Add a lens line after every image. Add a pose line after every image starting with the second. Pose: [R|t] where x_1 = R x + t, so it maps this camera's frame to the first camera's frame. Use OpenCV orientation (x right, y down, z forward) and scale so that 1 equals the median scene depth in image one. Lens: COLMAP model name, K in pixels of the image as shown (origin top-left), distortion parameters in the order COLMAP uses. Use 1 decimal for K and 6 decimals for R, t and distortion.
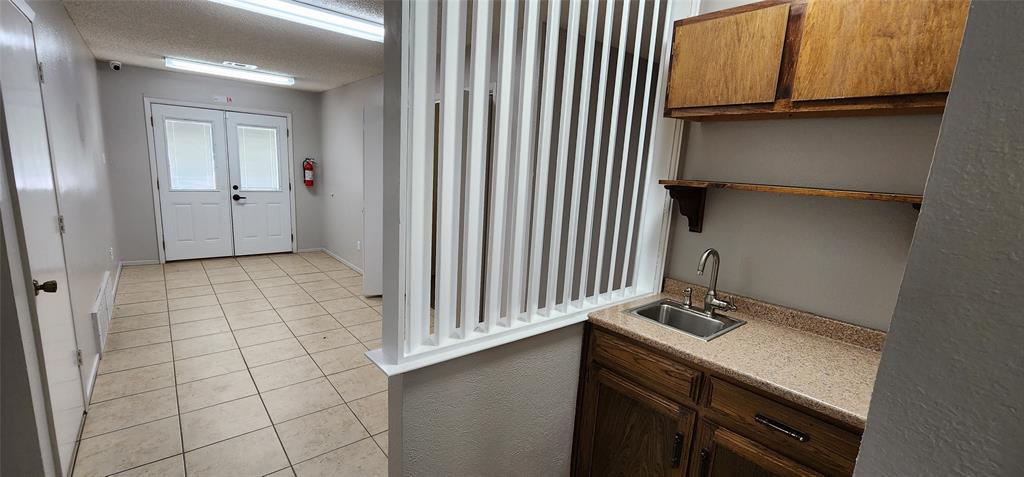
lens RADIAL K [[424.3, 0, 509.7], [0, 424.3, 243.8], [0, 0, 1]] dist [-0.000221, -0.000472]
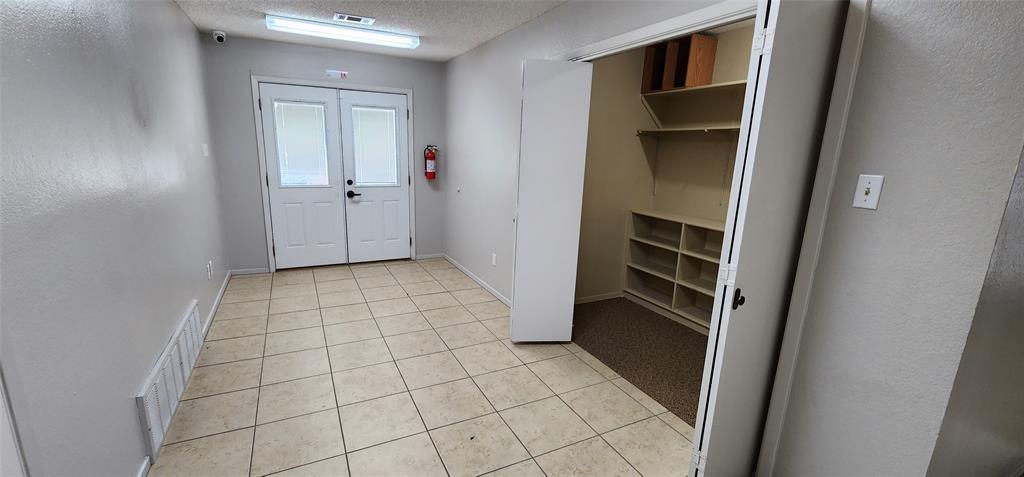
lens RADIAL K [[424.3, 0, 512.0], [0, 424.3, 241.9], [0, 0, 1]] dist [-0.000221, -0.000472]
pose [[0.976161, 0.026342, -0.215445, -0.159237], [-0.019837, 0.999281, 0.032299, -0.051189], [0.216141, -0.027255, 0.975982, 0.263330]]
